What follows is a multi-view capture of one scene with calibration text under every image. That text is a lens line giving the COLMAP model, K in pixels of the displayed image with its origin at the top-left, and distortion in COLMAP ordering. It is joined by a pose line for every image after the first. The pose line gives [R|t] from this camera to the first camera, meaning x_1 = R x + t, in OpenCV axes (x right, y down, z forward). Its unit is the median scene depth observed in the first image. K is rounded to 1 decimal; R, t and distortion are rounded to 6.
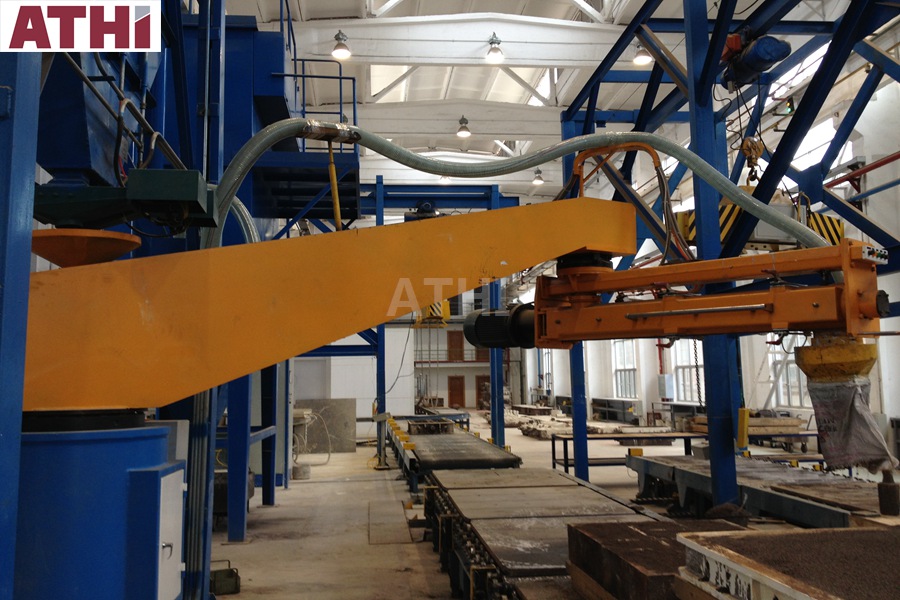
lens RADIAL K [[838.2, 0, 450.0], [0, 838.2, 300.0], [0, 0, 1]] dist [0.106319, -0.009328]
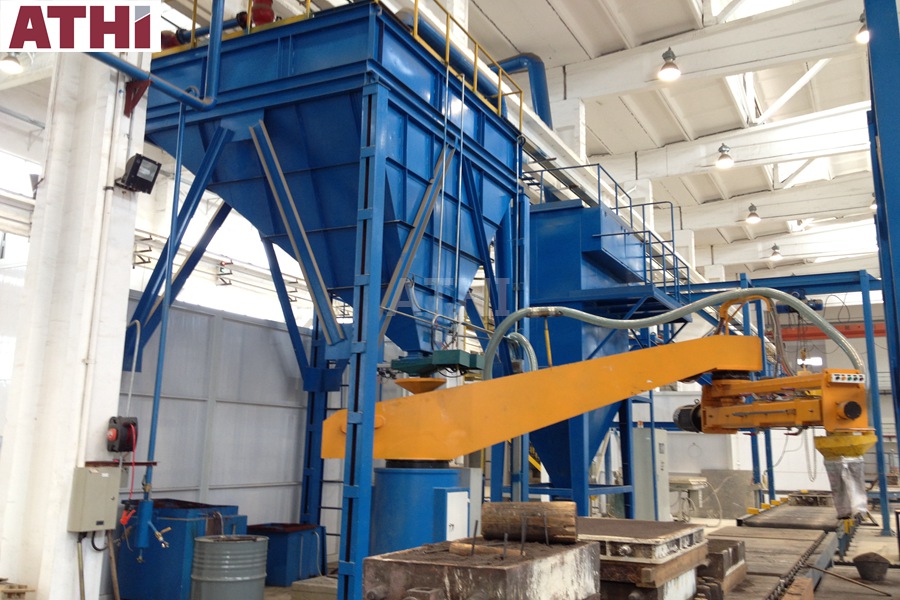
lens RADIAL K [[838.2, 0, 450.0], [0, 838.2, 300.0], [0, 0, 1]] dist [0.106319, -0.009328]
pose [[0.845261, -0.072918, -0.529355, 0.501893], [0.030464, 0.995610, -0.088501, -0.055303], [0.533484, 0.058680, 0.843772, -0.509646]]
